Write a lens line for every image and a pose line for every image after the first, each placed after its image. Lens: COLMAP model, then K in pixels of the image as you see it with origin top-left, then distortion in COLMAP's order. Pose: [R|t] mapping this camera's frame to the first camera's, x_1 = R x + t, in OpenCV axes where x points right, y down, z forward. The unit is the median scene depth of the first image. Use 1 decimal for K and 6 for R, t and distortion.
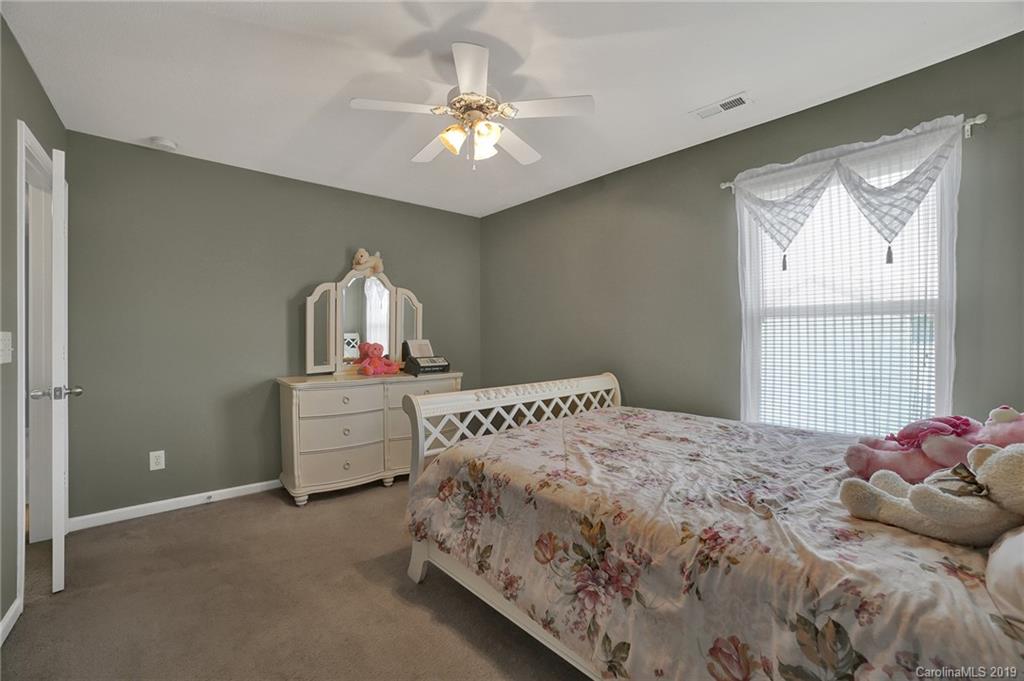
lens RADIAL K [[425.0, 0, 508.9], [0, 425.0, 331.6], [0, 0, 1]] dist [0.000350, 0.000285]
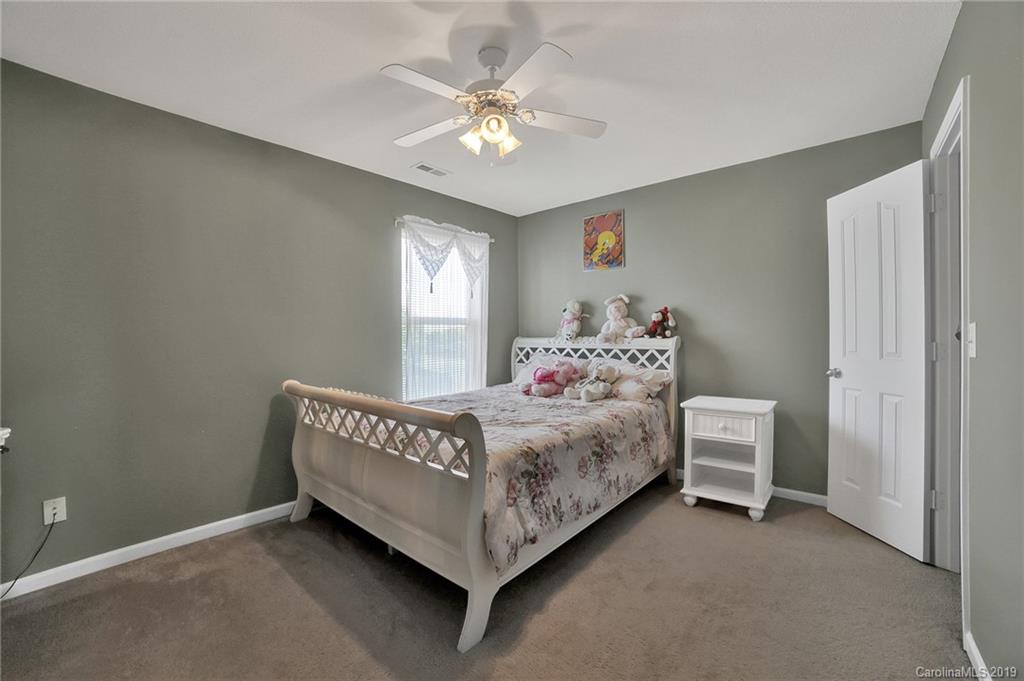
lens RADIAL K [[425.0, 0, 508.9], [0, 425.0, 331.6], [0, 0, 1]] dist [0.000350, 0.000285]
pose [[-0.128380, 0.008355, 0.991690, -1.153796], [0.000657, 0.999965, -0.008340, 0.015654], [-0.991725, -0.000419, -0.128381, 1.179543]]
